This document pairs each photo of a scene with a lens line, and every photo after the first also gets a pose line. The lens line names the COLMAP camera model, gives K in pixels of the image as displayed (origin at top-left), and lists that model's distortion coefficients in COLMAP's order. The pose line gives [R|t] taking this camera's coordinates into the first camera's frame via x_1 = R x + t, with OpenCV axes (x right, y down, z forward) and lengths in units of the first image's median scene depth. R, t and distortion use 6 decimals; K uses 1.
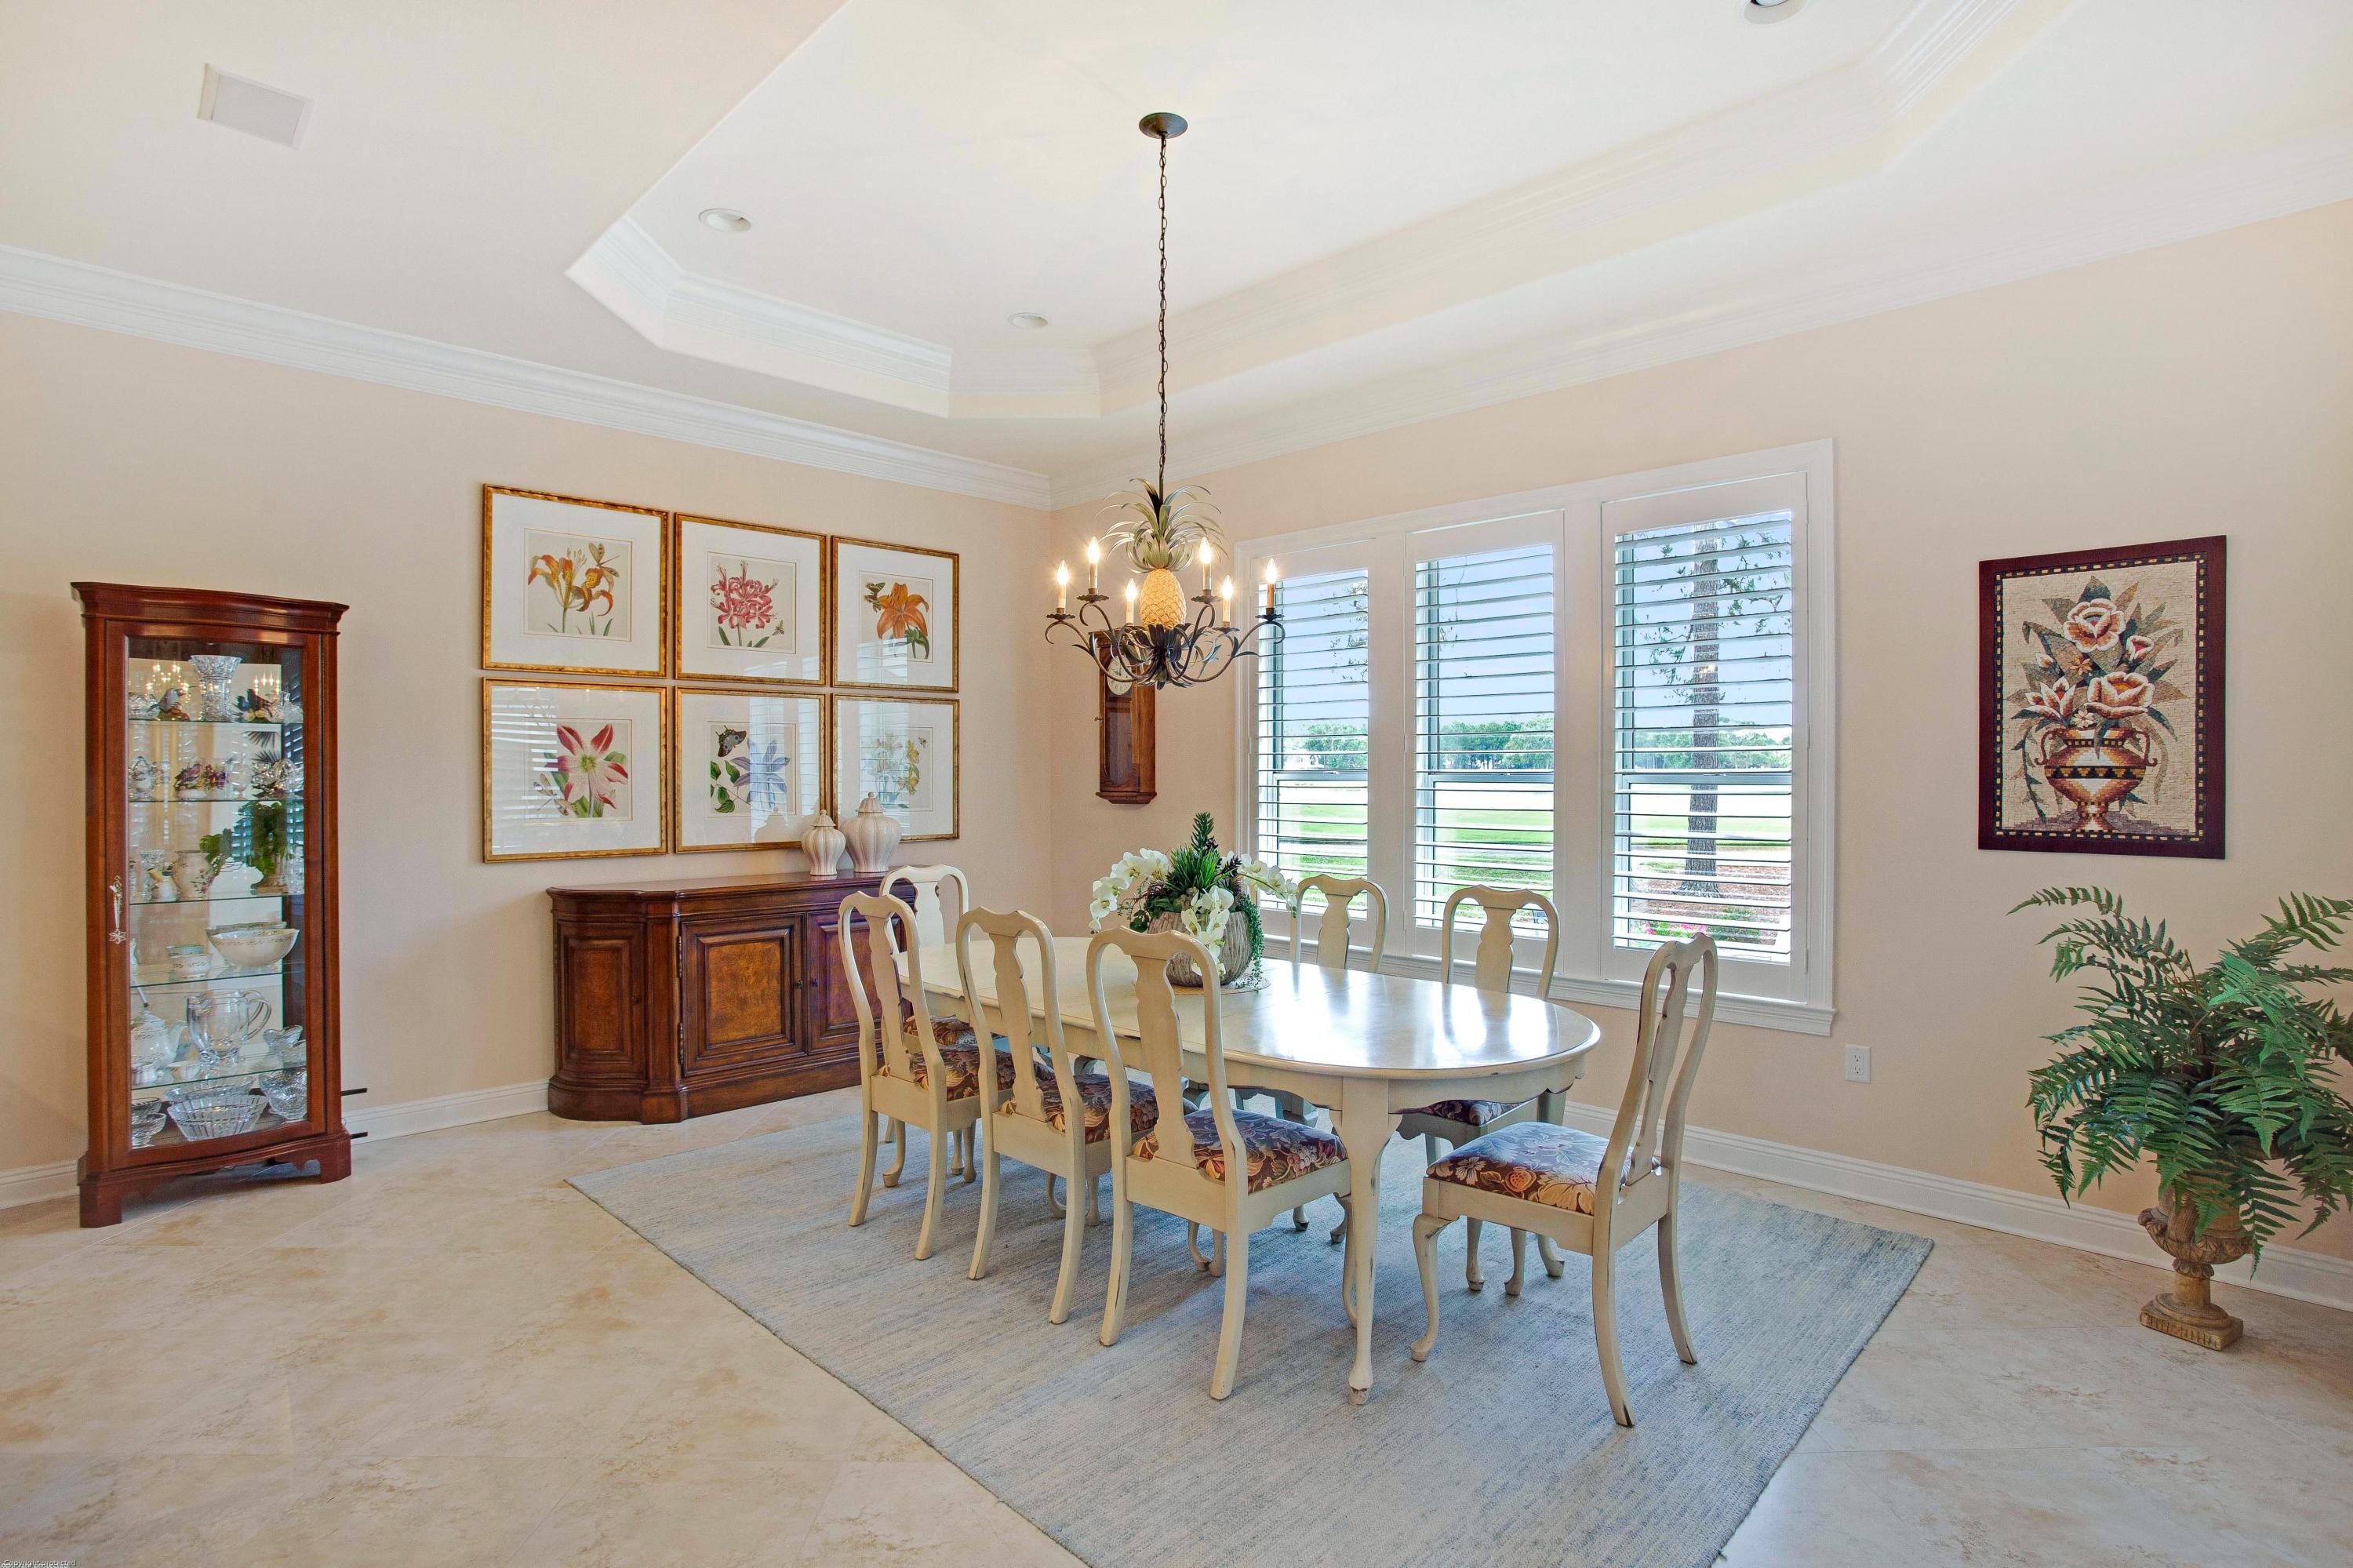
lens RADIAL K [[1167.0, 0, 1140.1], [0, 1167.0, 785.5], [0, 0, 1]] dist [-0.034011, 0.007057]
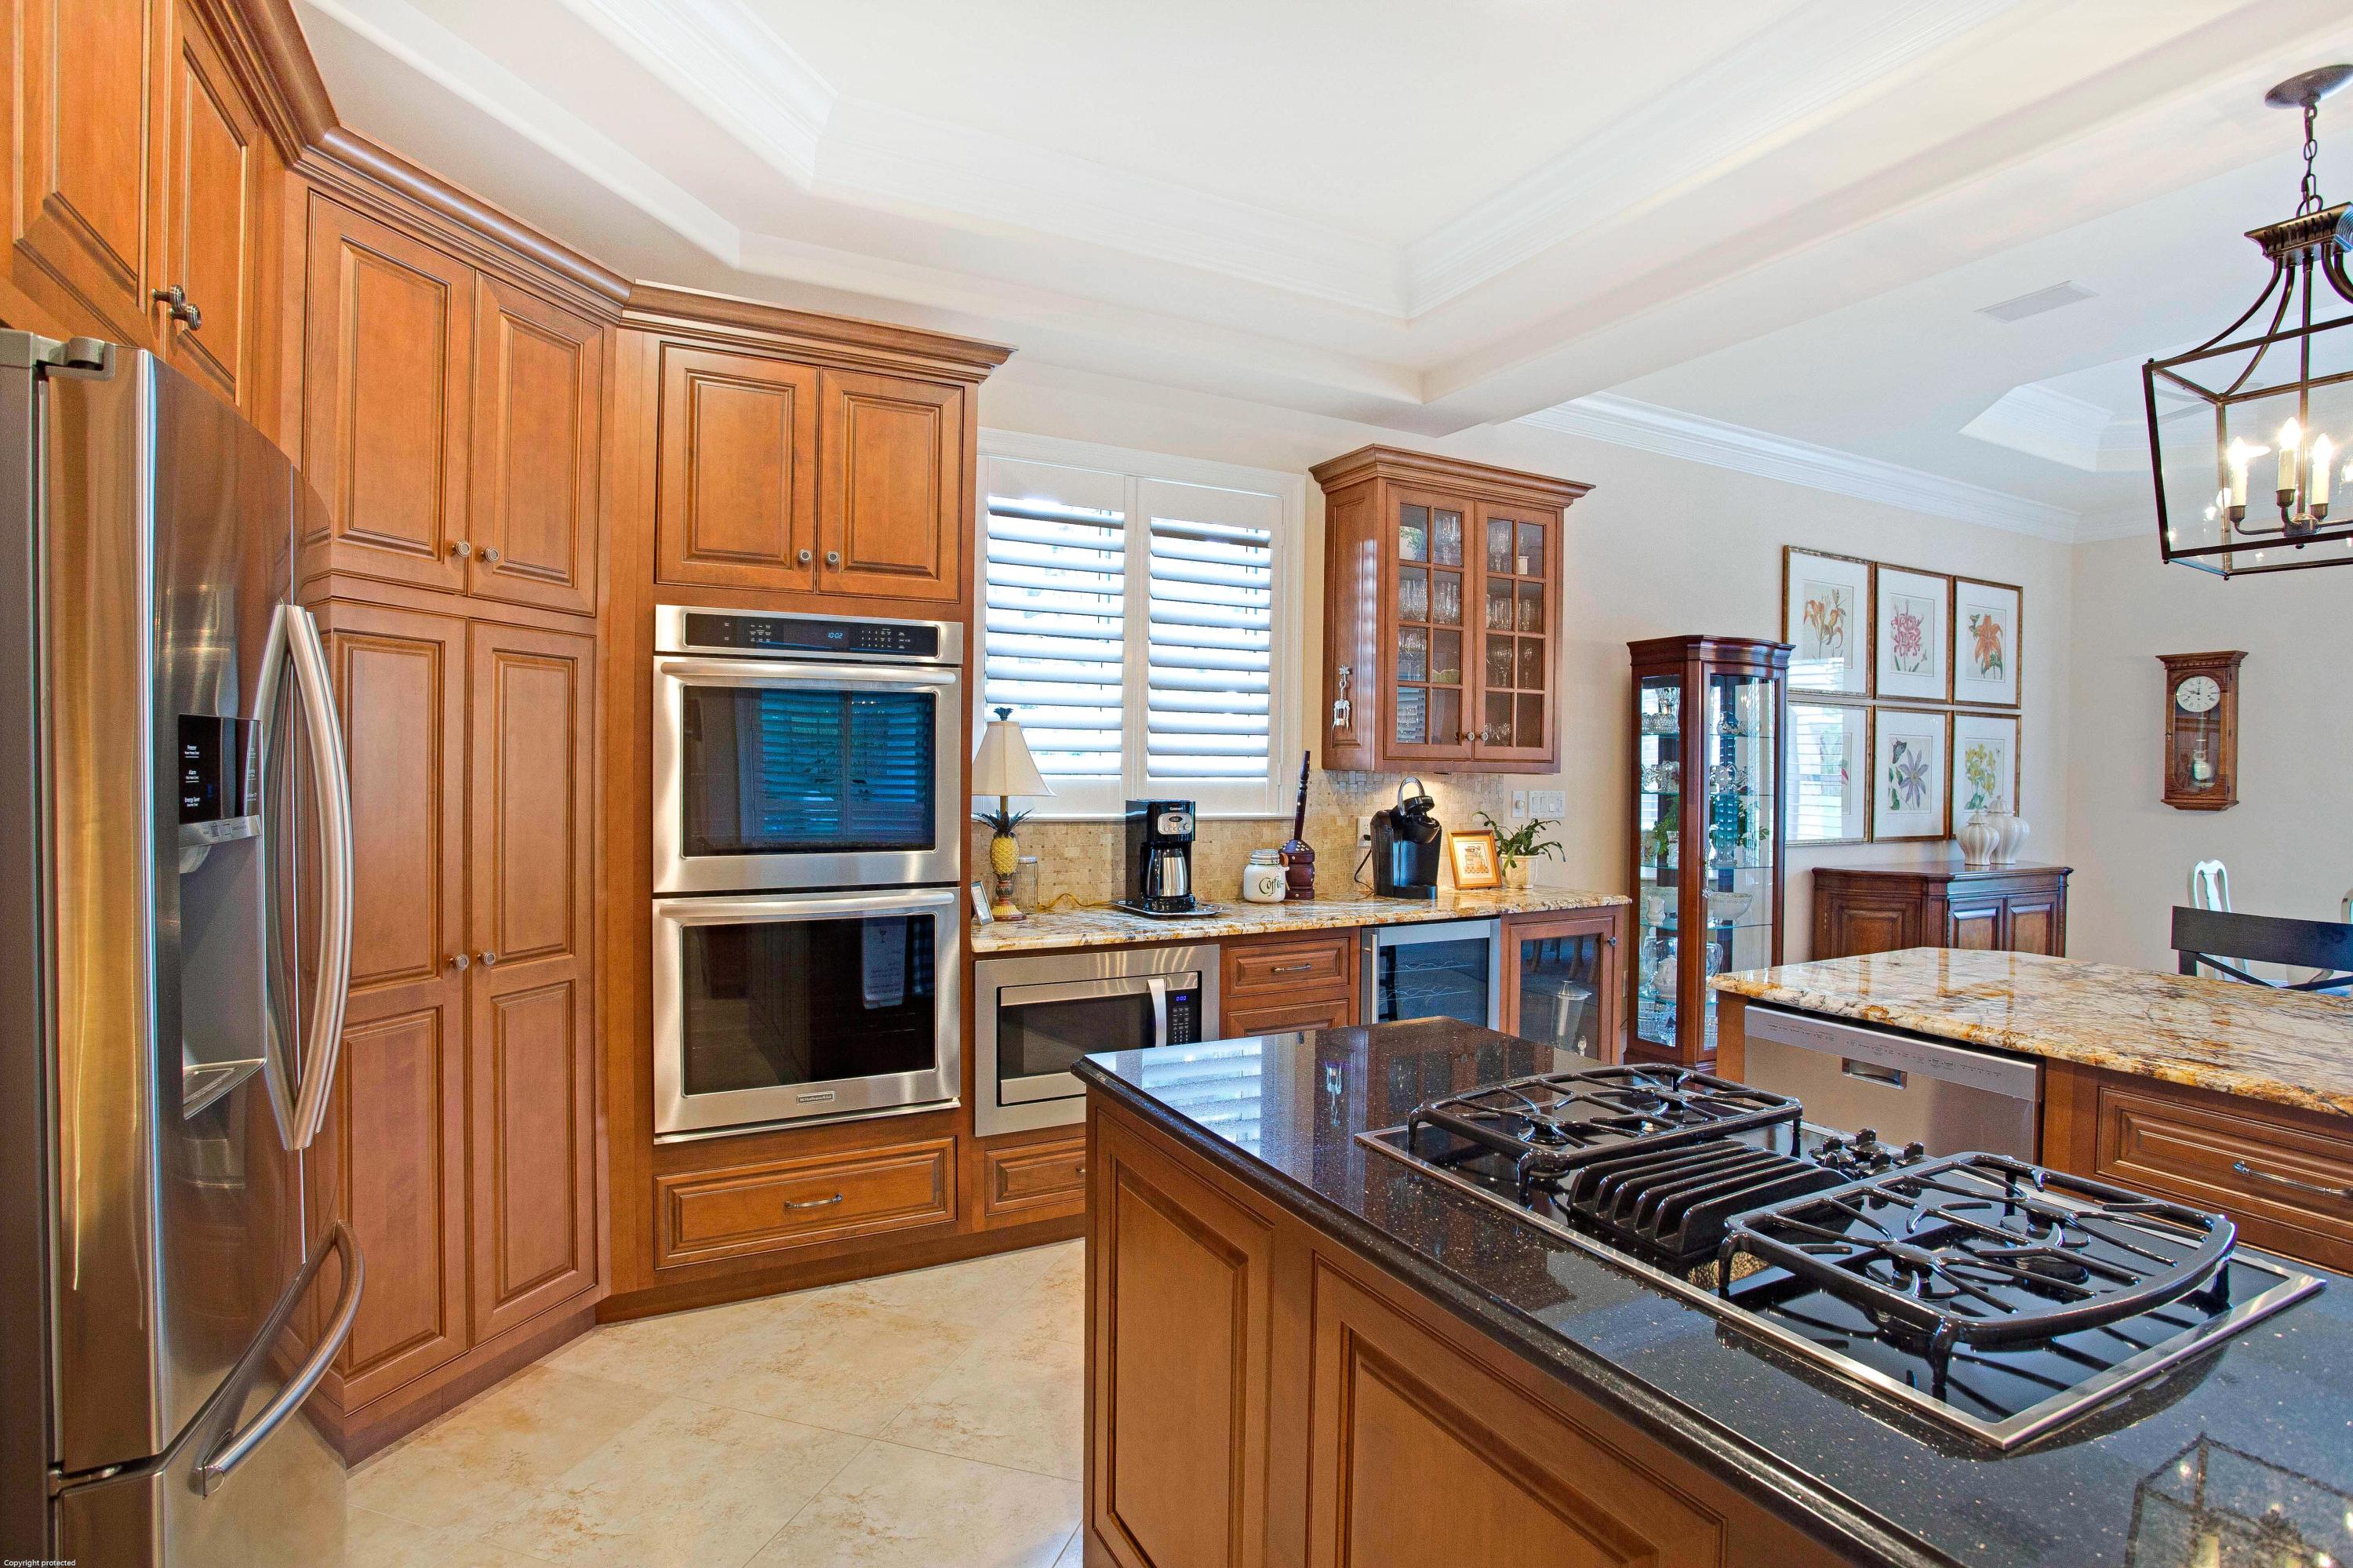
lens RADIAL K [[1167.0, 0, 1169.9], [0, 1167.0, 784.4], [0, 0, 1]] dist [-0.034011, 0.007057]
pose [[0.959799, 0.020717, -0.279923, -0.799871], [-0.021032, 0.999777, 0.001879, 0.010424], [0.279899, 0.004083, 0.960021, -0.371691]]
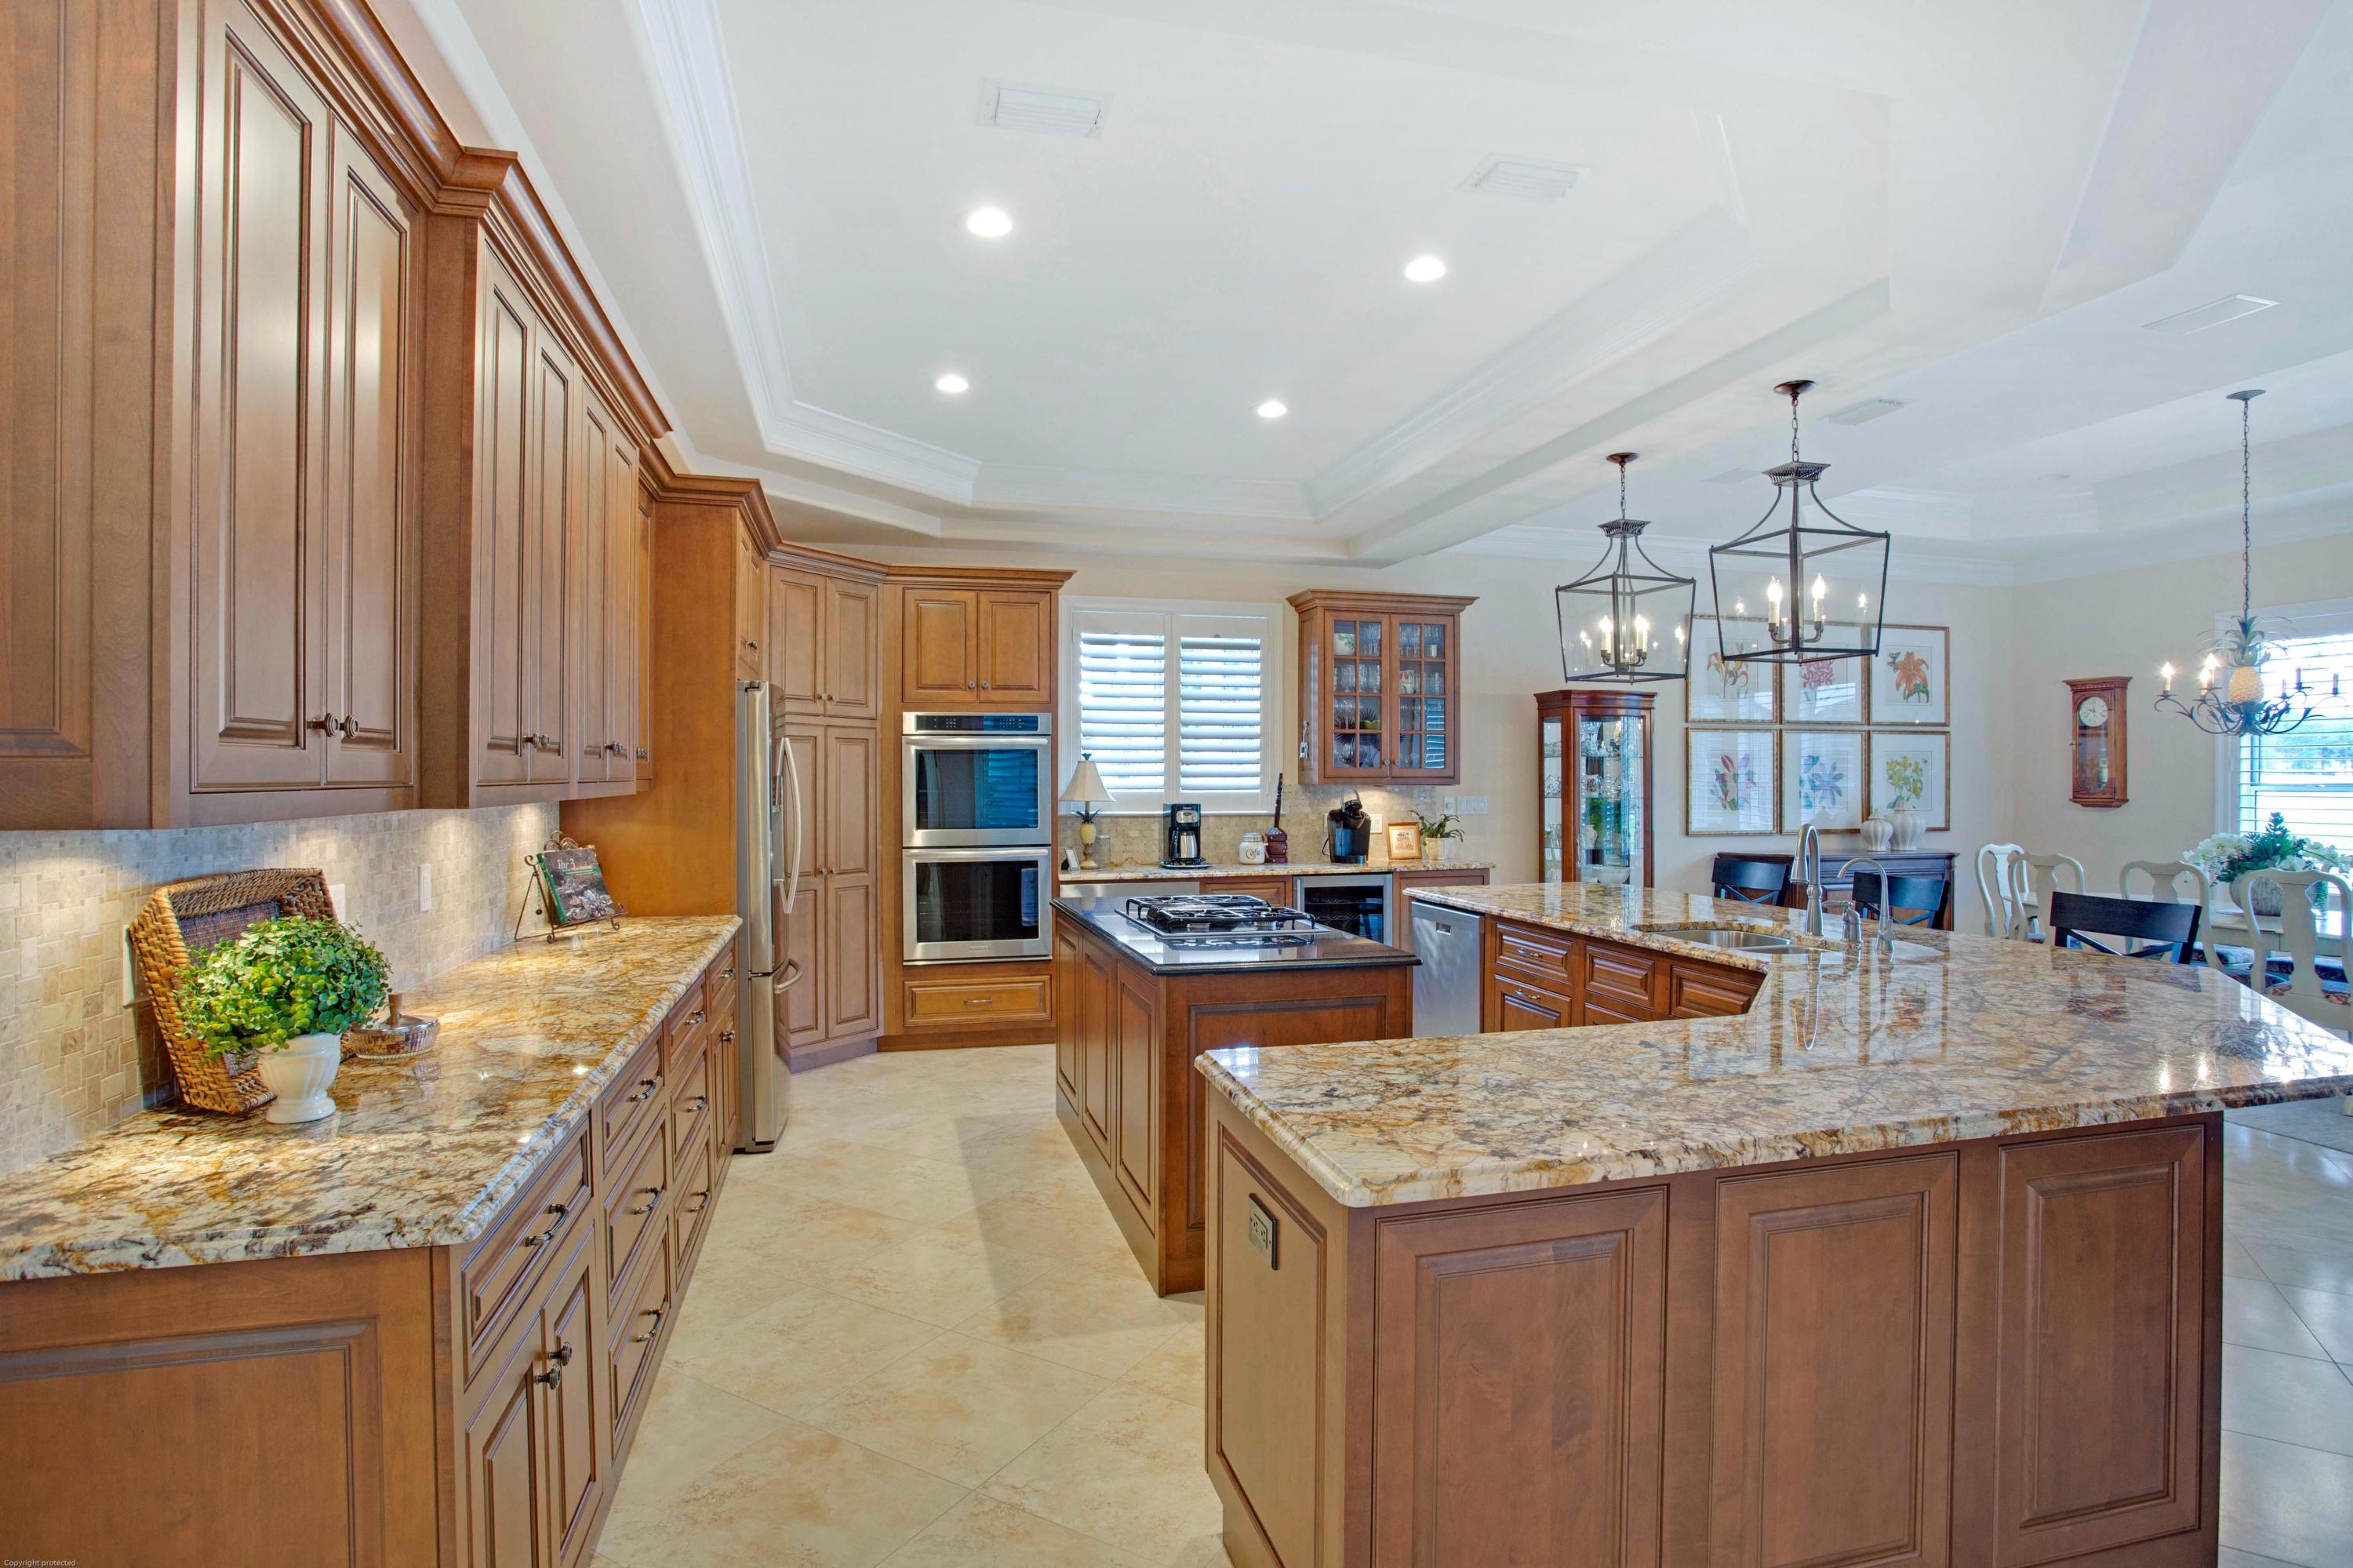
lens RADIAL K [[1167.0, 0, 1176.8], [0, 1167.0, 779.7], [0, 0, 1]] dist [-0.034011, 0.007057]
pose [[0.873606, 0.003126, -0.486625, -0.369186], [-0.010011, 0.999883, -0.011549, 0.010862], [0.486532, 0.014961, 0.873535, -0.811282]]
